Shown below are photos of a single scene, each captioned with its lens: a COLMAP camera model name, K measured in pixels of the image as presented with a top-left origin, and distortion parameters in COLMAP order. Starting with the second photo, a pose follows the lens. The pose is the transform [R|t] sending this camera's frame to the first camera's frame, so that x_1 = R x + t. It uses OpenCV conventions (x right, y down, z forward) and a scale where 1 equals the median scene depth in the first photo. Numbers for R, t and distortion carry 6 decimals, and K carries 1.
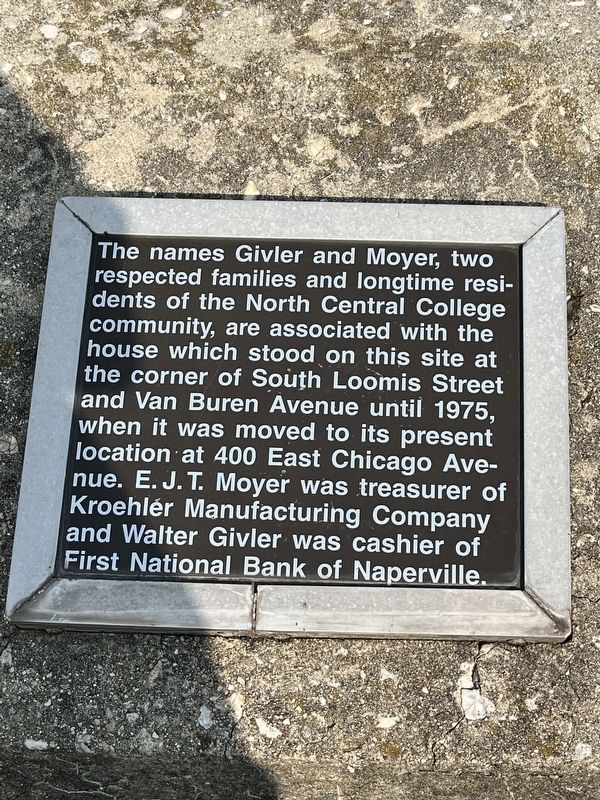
lens RADIAL K [[1327.3, 0, 301.0], [0, 1327.3, 399.9], [0, 0, 1]] dist [0.120610, 0.000000]
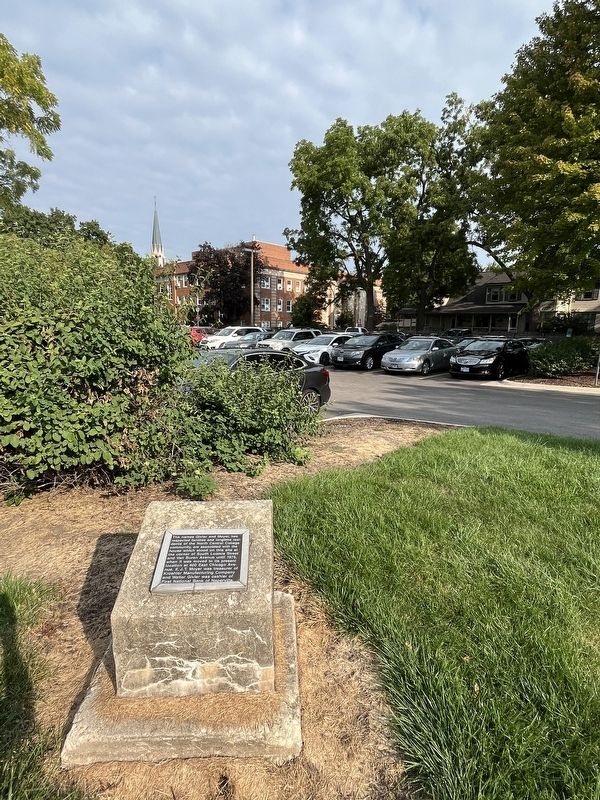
lens RADIAL K [[420.4, 0, 299.4], [0, 420.4, 400.4], [0, 0, 1]] dist [0.000719, 0.000038]
pose [[0.987260, 0.034388, 0.155352, 0.103075], [0.077572, 0.748447, -0.658643, 0.764582], [-0.138923, 0.662303, 0.736244, -0.950352]]
